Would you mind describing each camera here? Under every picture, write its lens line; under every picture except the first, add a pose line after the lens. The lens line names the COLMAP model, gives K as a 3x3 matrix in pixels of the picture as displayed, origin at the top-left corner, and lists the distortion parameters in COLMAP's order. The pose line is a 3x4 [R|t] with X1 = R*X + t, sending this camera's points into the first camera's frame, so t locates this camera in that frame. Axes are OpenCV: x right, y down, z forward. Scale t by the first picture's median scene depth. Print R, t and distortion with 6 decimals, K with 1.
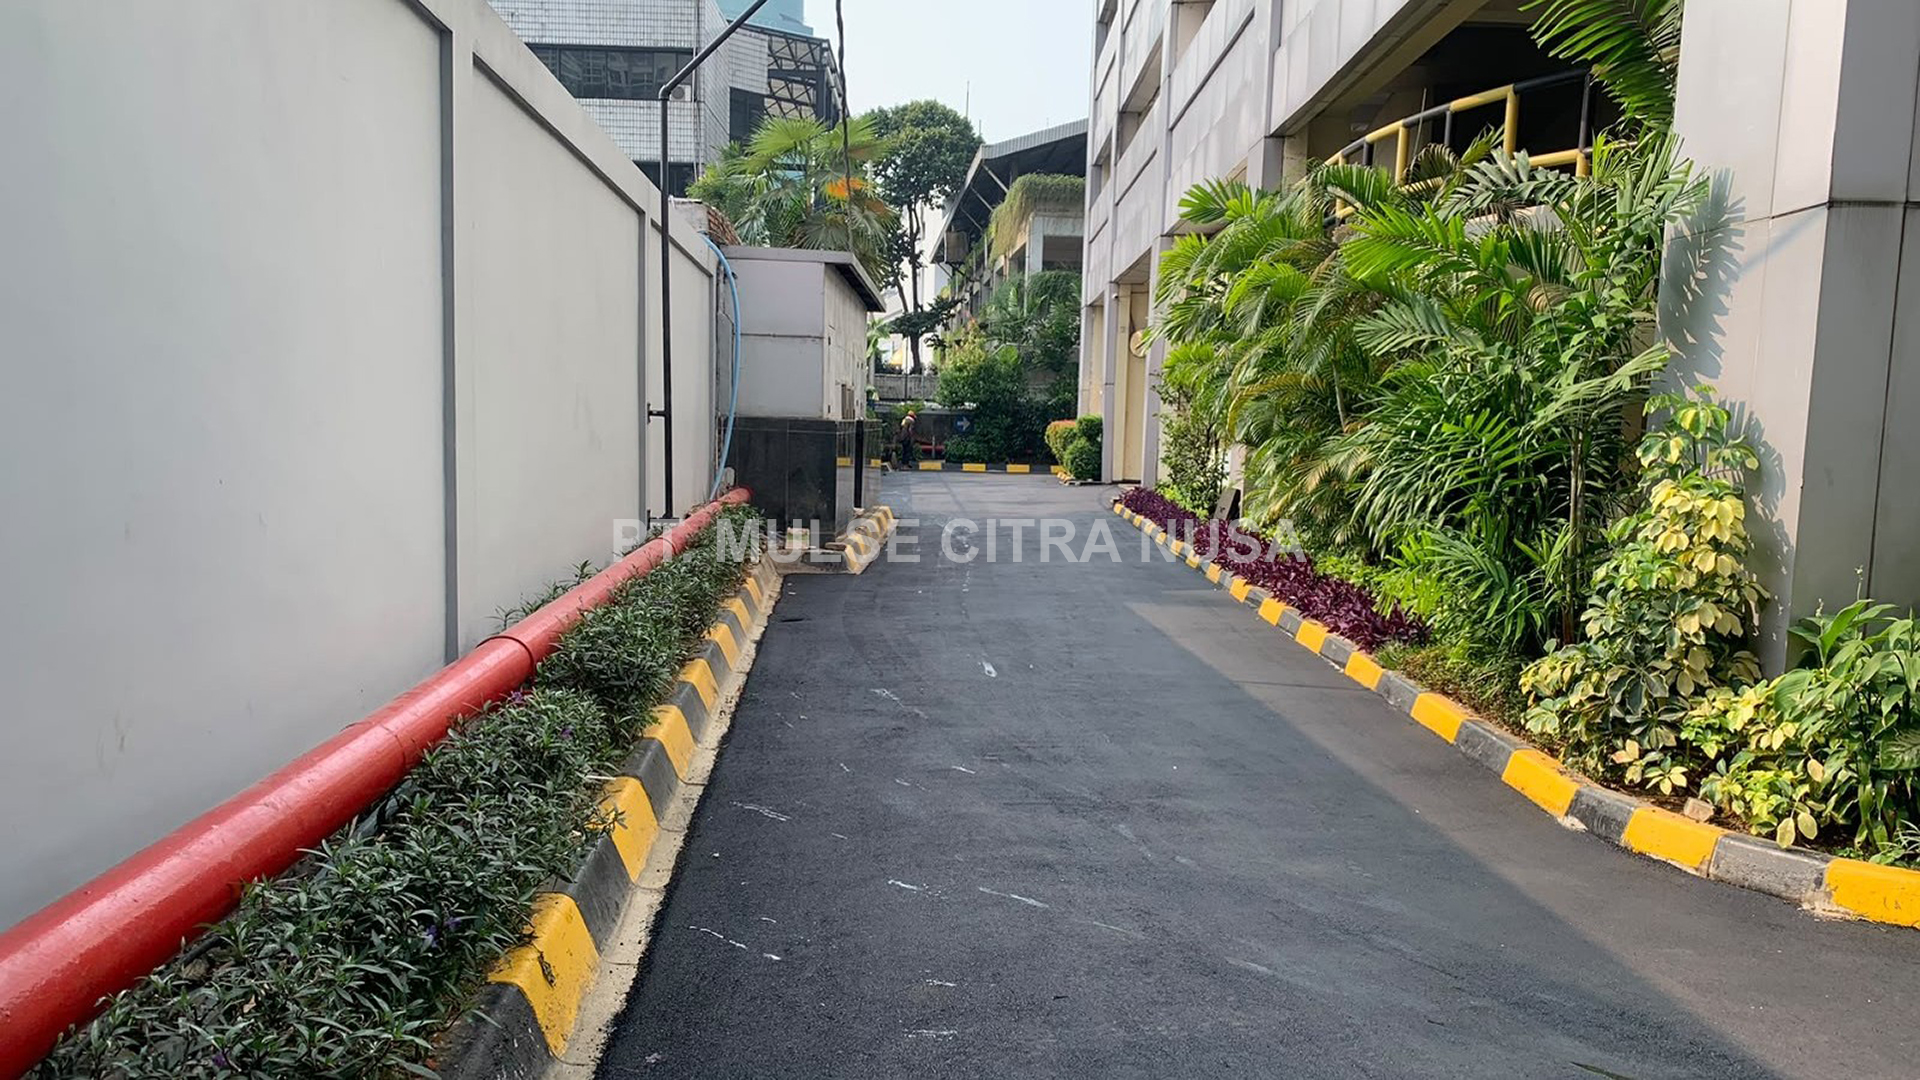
lens RADIAL K [[1362.8, 0, 946.2], [0, 1362.8, 545.1], [0, 0, 1]] dist [0.006602, -0.006902]
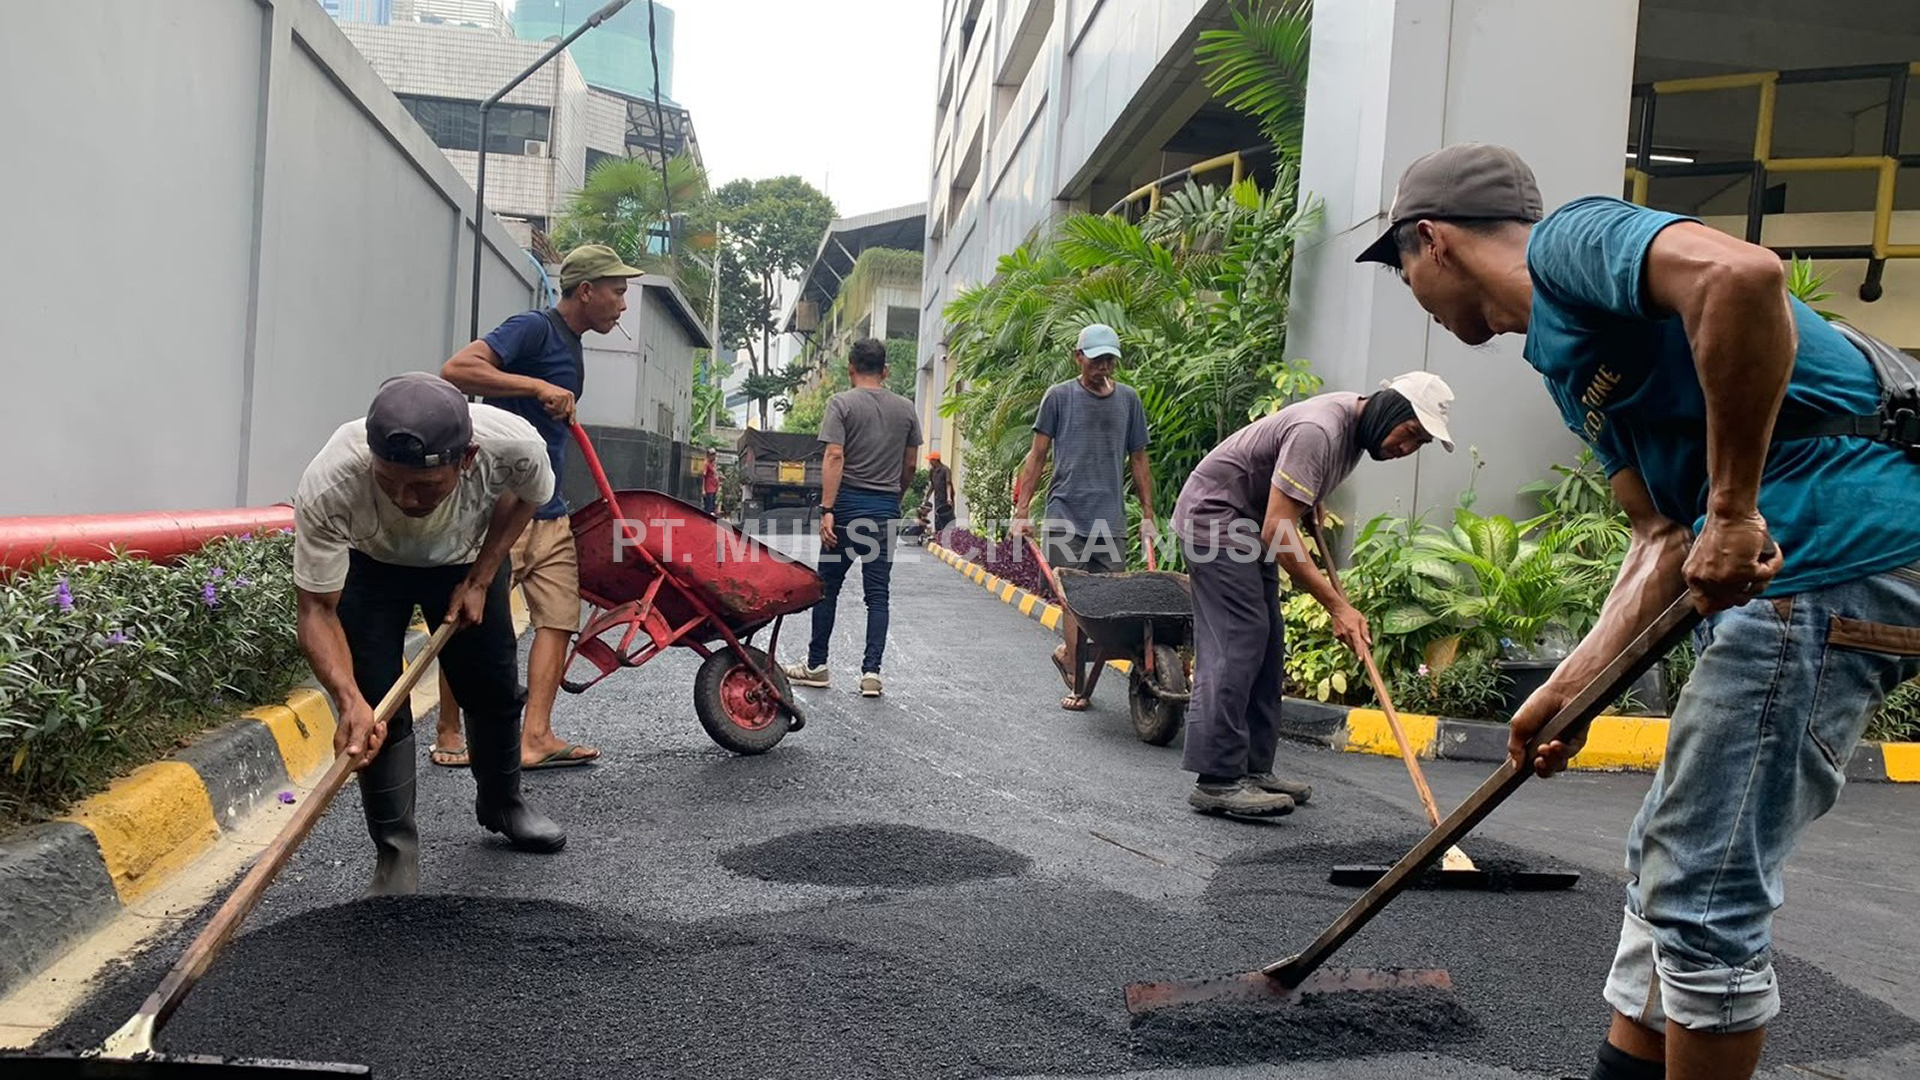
lens RADIAL K [[1385.9, 0, 951.2], [0, 1385.9, 543.8], [0, 0, 1]] dist [0.091693, -0.207833]
pose [[0.995147, 0.031676, 0.093163, 0.111707], [-0.024790, 0.996938, -0.074169, 0.139664], [-0.095227, 0.071499, 0.992885, -0.207066]]
